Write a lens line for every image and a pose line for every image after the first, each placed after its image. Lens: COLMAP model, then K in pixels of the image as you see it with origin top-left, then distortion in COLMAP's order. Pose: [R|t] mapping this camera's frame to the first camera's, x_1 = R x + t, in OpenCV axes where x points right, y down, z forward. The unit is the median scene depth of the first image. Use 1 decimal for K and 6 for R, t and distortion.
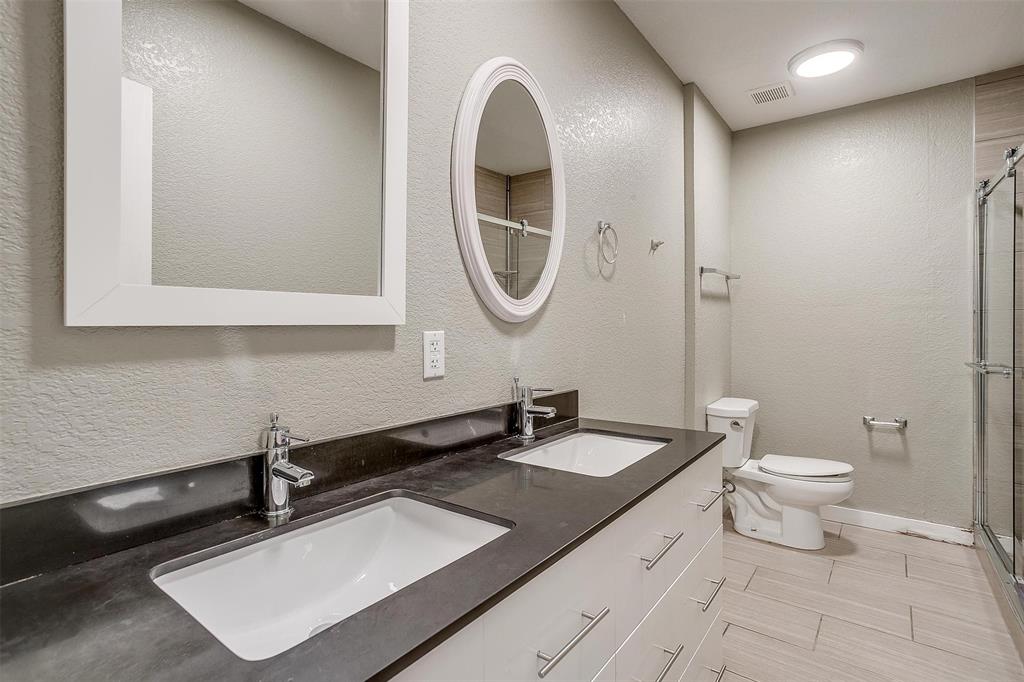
lens RADIAL K [[495.9, 0, 509.8], [0, 495.9, 334.3], [0, 0, 1]] dist [-0.013724, 0.001070]
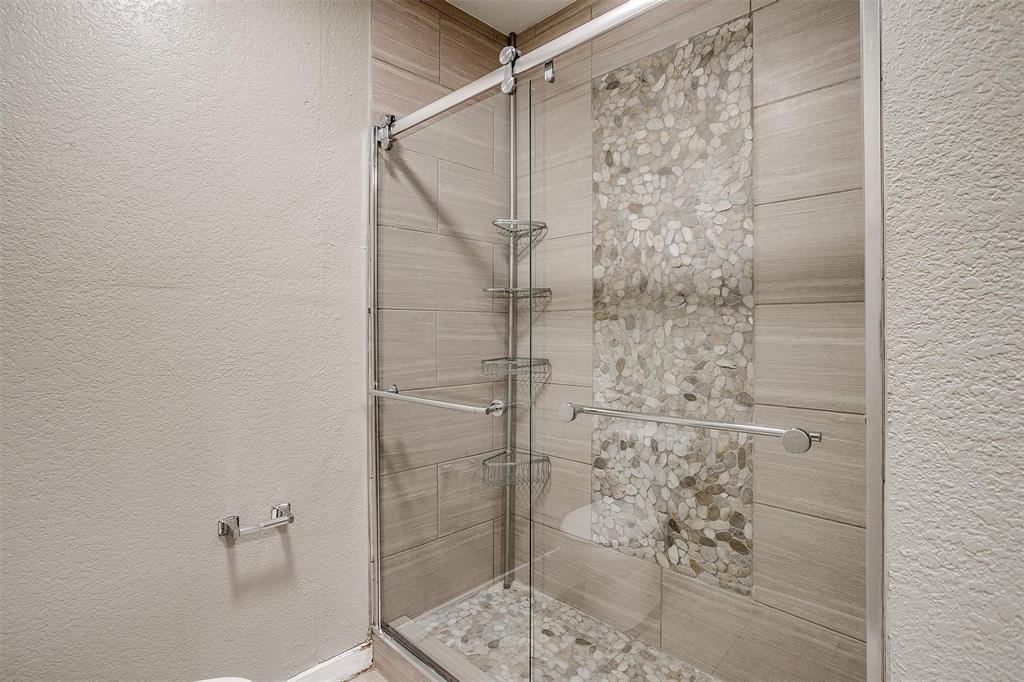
lens RADIAL K [[495.9, 0, 509.5], [0, 495.9, 335.3], [0, 0, 1]] dist [-0.013724, 0.001070]
pose [[0.136449, -0.000417, 0.990647, 0.310739], [0.003837, 0.999993, -0.000108, -0.012442], [-0.990640, 0.003815, 0.136449, 0.718767]]
